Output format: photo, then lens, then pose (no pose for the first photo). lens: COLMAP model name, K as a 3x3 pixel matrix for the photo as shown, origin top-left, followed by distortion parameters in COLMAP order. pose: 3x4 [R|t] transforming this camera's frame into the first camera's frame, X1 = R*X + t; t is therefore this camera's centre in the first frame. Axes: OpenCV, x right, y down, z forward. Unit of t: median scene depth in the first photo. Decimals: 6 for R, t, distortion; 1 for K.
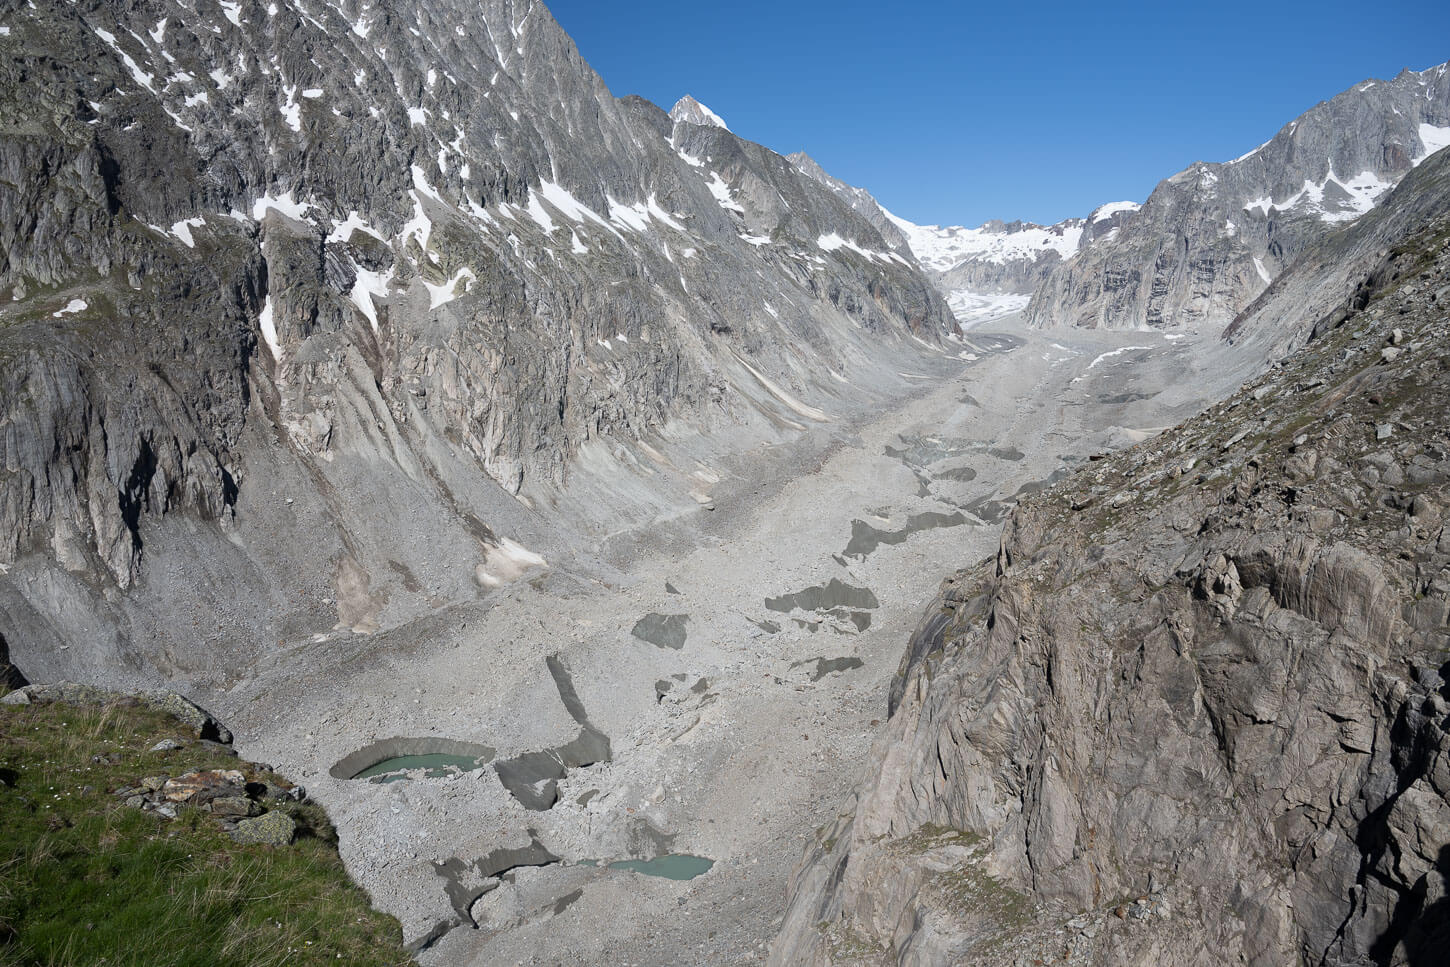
lens RADIAL K [[969.4, 0, 723.0], [0, 969.4, 487.3], [0, 0, 1]] dist [-0.005956, 0.000072]
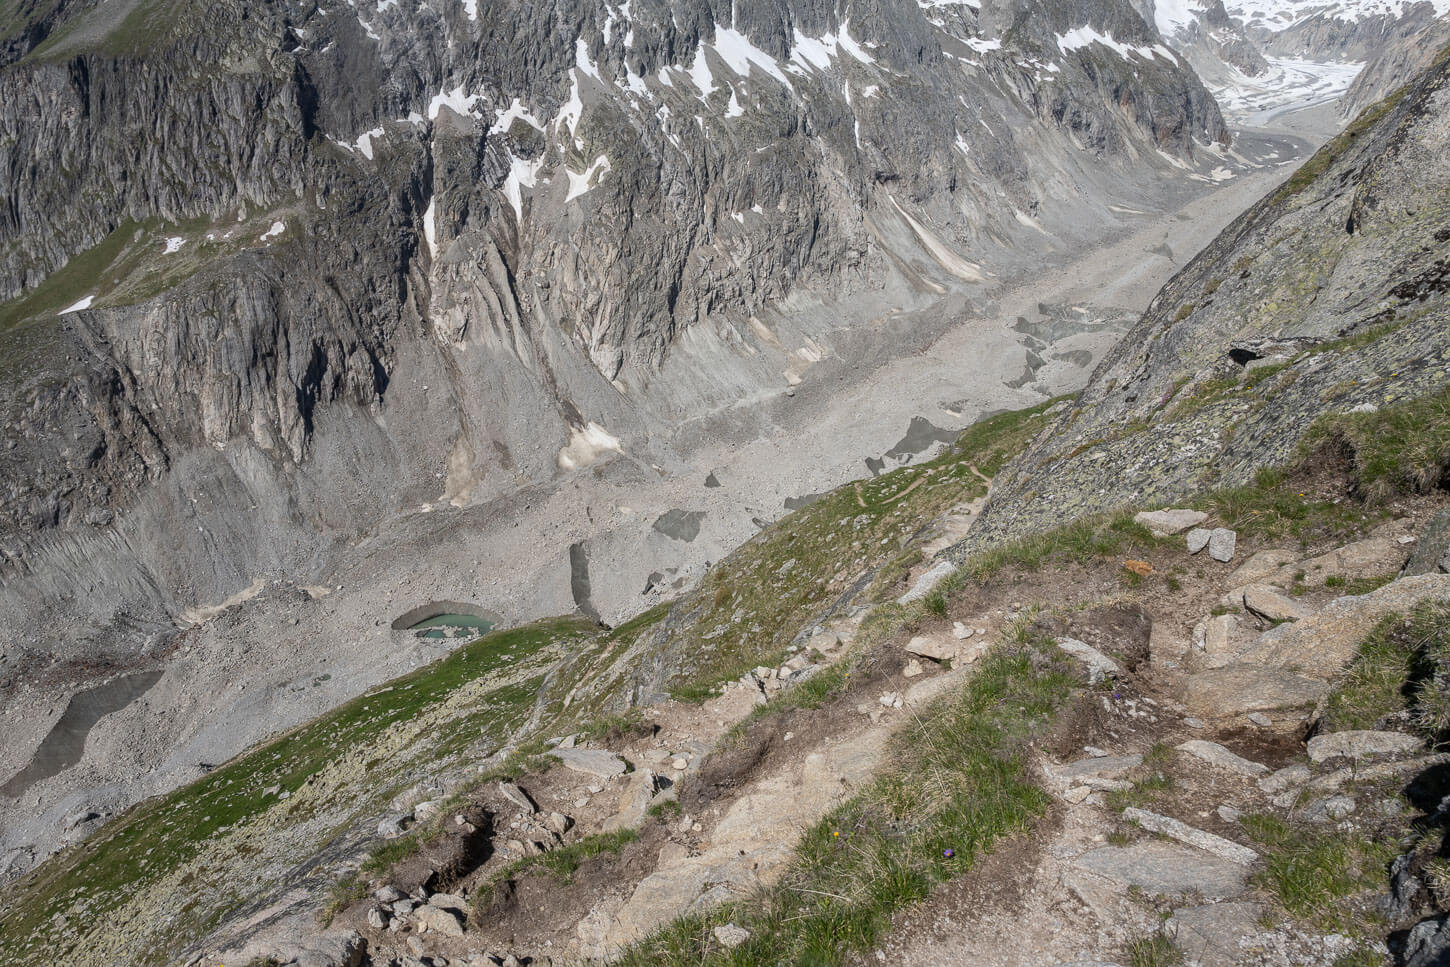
lens RADIAL K [[969.4, 0, 723.9], [0, 969.4, 479.6], [0, 0, 1]] dist [-0.005956, 0.000072]
pose [[0.956320, 0.107730, -0.271745, 0.081091], [-0.041548, 0.970269, 0.238435, -0.052024], [0.289353, -0.216729, 0.932364, -0.032719]]
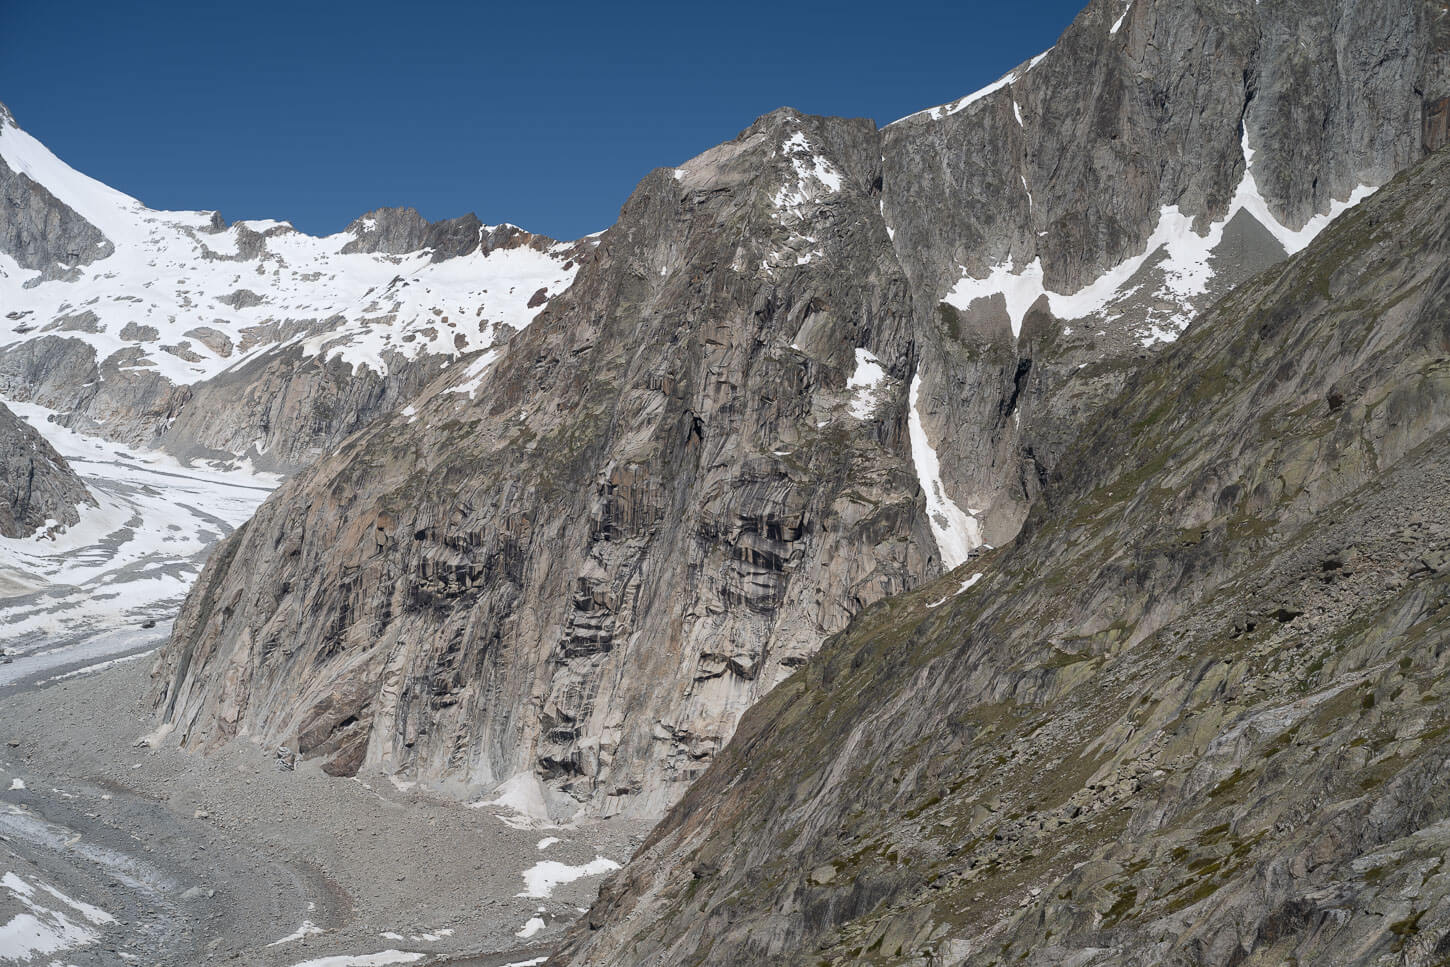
lens RADIAL K [[2954.3, 0, 740.7], [0, 2954.3, 495.4], [0, 0, 1]] dist [-0.001010, 0.000000]
pose [[0.963560, 0.026525, 0.266176, 0.346179], [0.010834, 0.990385, -0.137912, -0.160659], [-0.267274, 0.135770, 0.954008, 0.337070]]
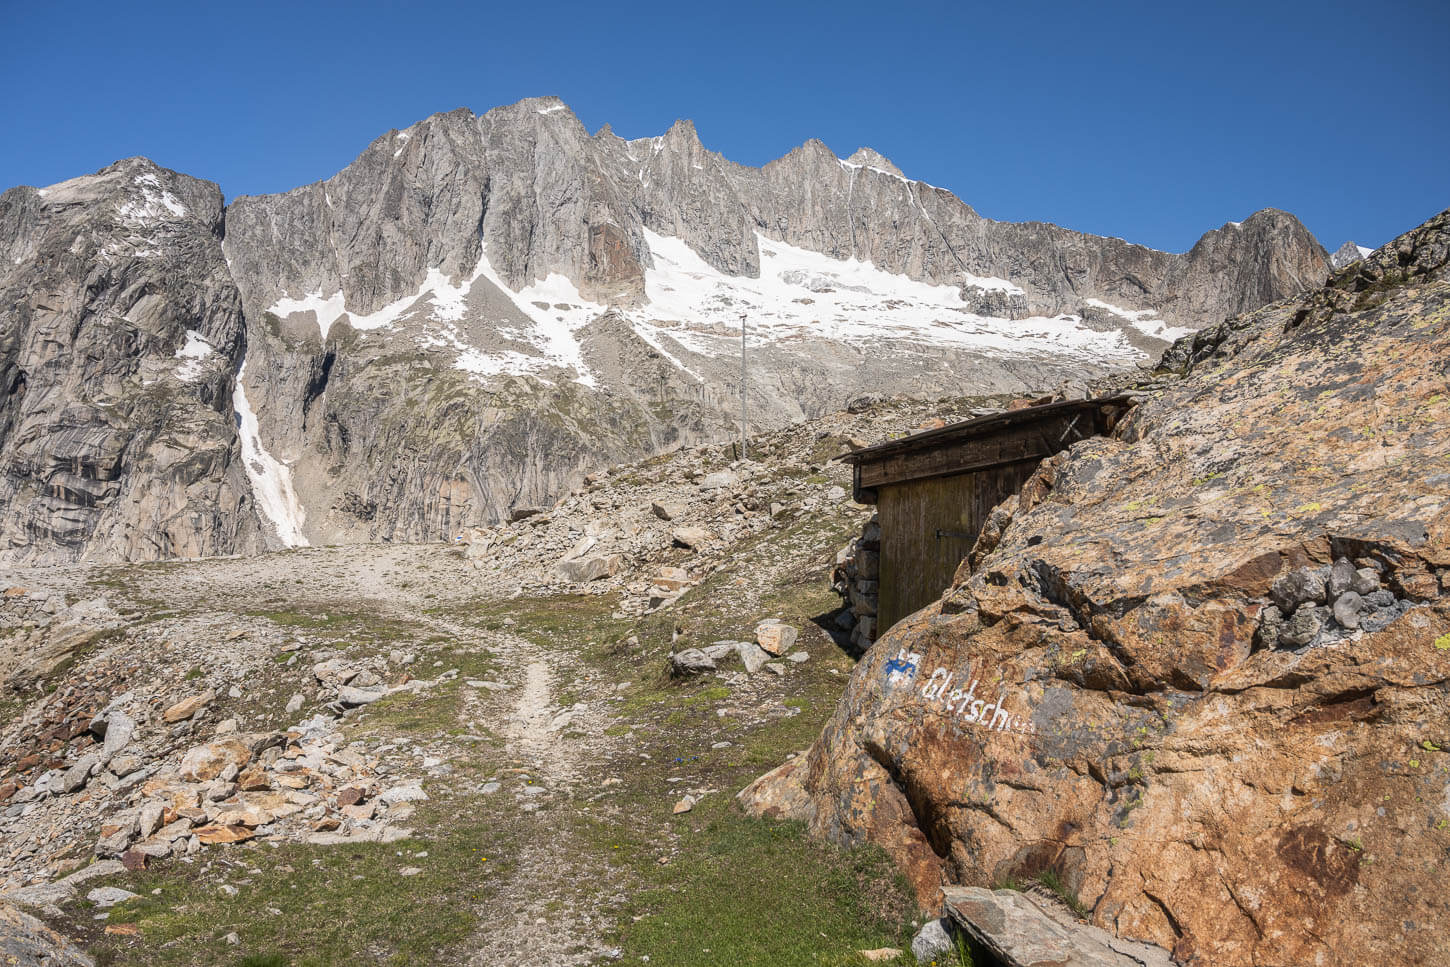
lens RADIAL K [[962.2, 0, 714.5], [0, 962.2, 481.5], [0, 0, 1]] dist [-0.012080, 0.003306]
pose [[0.726818, 0.045283, 0.685336, 0.521283], [0.052859, 0.991177, -0.121550, -0.217717], [-0.684793, 0.124571, 0.718011, 0.800063]]
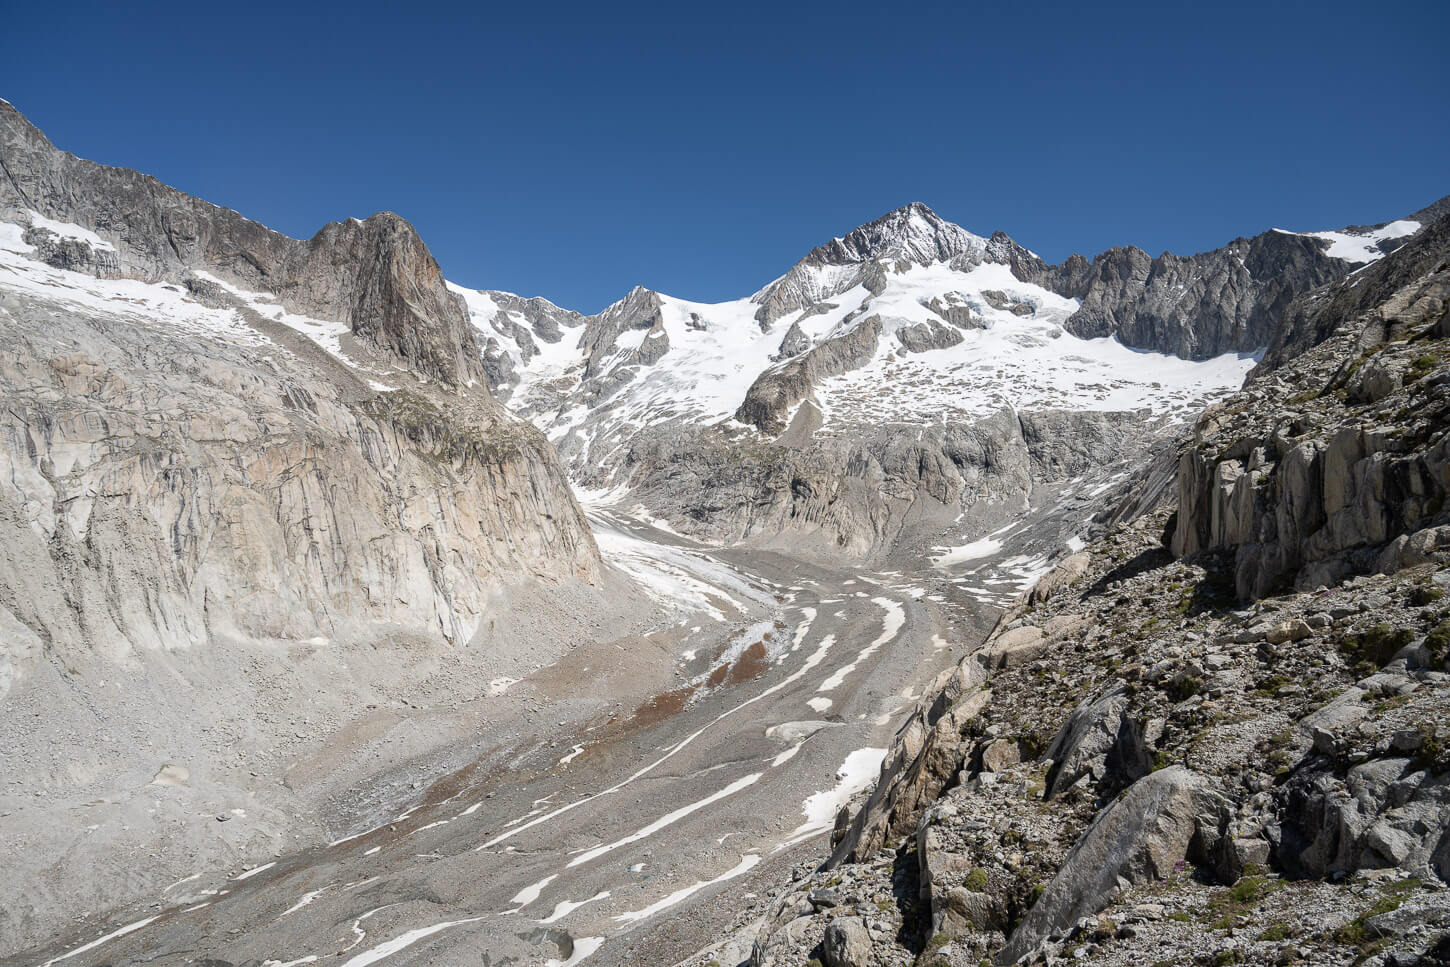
lens RADIAL K [[956.3, 0, 723.0], [0, 956.3, 482.8], [0, 0, 1]] dist [-0.009868, 0.003656]
pose [[-0.083006, 0.058231, 0.994846, 0.558439], [0.111735, 0.992540, -0.048774, -0.216033], [-0.990265, 0.107110, -0.088893, 0.830824]]
